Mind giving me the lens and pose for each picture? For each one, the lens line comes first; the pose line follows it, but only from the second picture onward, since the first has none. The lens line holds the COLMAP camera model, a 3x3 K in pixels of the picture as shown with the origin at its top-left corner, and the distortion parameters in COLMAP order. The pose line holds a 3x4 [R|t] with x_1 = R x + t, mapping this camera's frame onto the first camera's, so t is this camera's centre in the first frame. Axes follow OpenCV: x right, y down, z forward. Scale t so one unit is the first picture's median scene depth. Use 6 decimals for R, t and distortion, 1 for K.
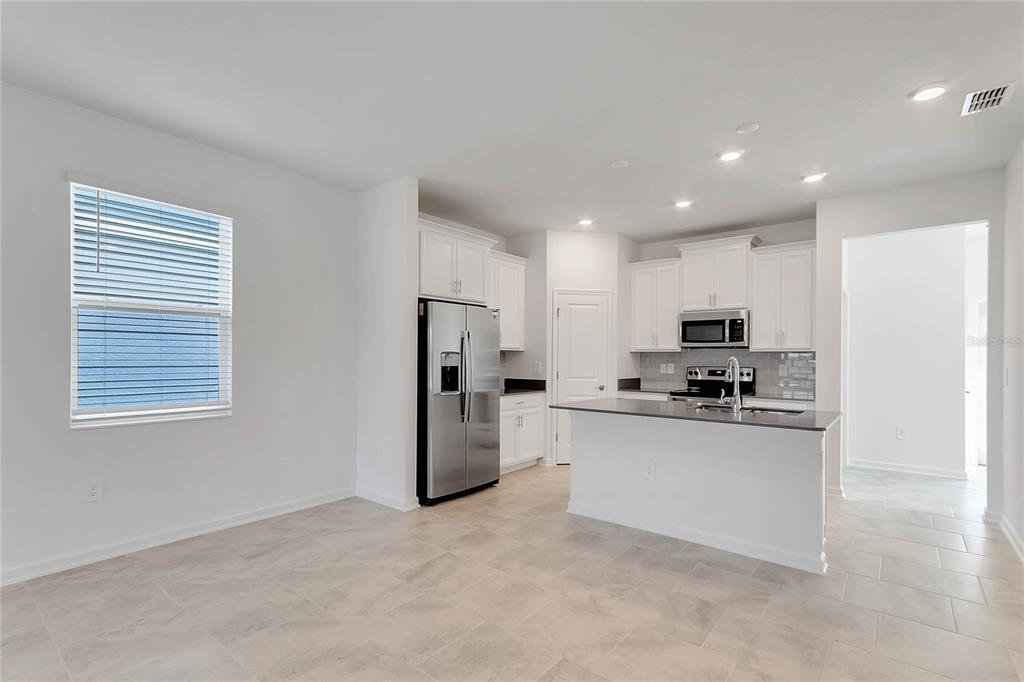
lens RADIAL K [[472.7, 0, 515.6], [0, 472.7, 356.7], [0, 0, 1]] dist [0.000389, 0.000033]
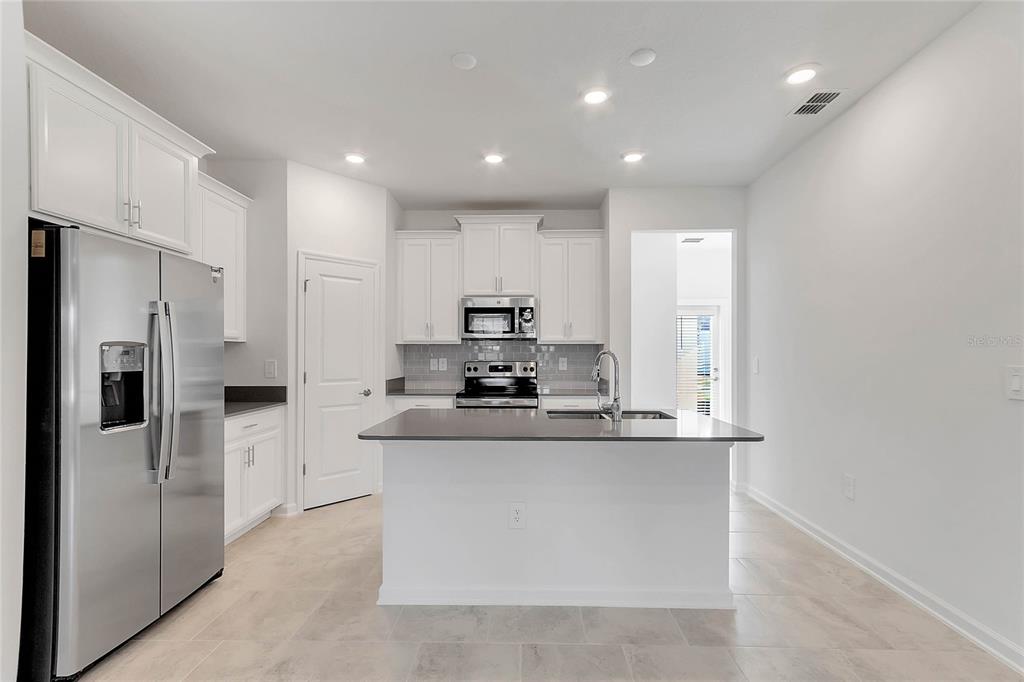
lens RADIAL K [[471.5, 0, 511.3], [0, 471.5, 347.3], [0, 0, 1]] dist [0.001352, 0.000314]
pose [[0.795191, -0.000479, 0.606359, -0.092110], [0.004894, 0.999972, -0.005627, 0.000082], [-0.606339, 0.007442, 0.795171, 0.304590]]
